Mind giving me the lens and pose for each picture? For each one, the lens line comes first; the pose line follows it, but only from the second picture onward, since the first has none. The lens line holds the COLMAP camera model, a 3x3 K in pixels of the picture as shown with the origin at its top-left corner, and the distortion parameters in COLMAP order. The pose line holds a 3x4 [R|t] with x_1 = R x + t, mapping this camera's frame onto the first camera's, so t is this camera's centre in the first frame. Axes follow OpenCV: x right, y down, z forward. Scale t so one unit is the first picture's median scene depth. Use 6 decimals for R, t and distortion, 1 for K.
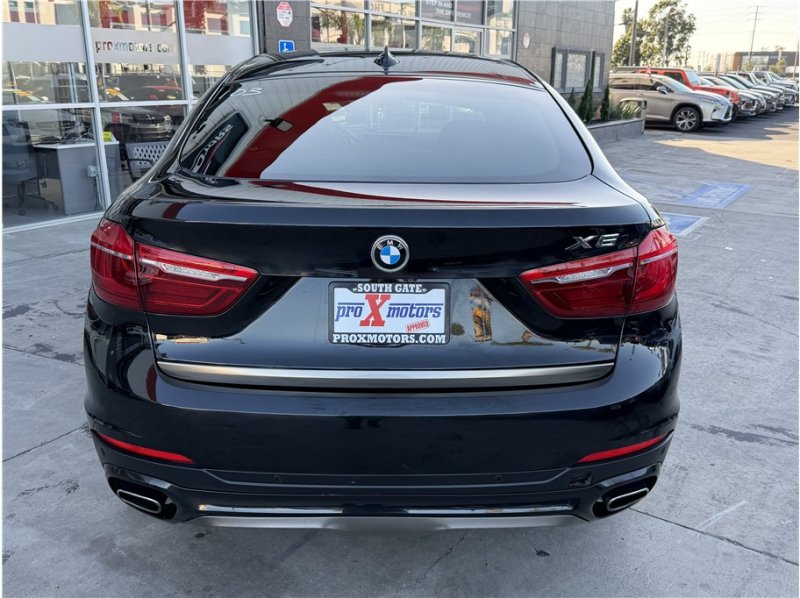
lens RADIAL K [[721.9, 0, 407.3], [0, 721.9, 295.9], [0, 0, 1]] dist [0.038181, -0.056836]
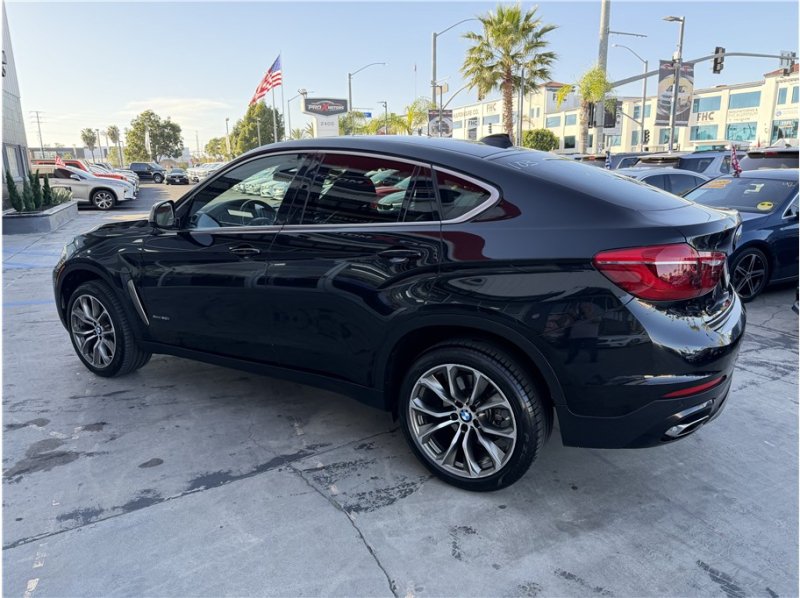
lens RADIAL K [[567.3, 0, 399.8], [0, 567.3, 301.0], [0, 0, 1]] dist [0.013805, -0.022011]
pose [[0.553397, -0.212155, 0.805445, -1.672341], [0.261571, 0.962361, 0.073769, -0.220238], [-0.790779, 0.169858, 0.588062, 0.782888]]
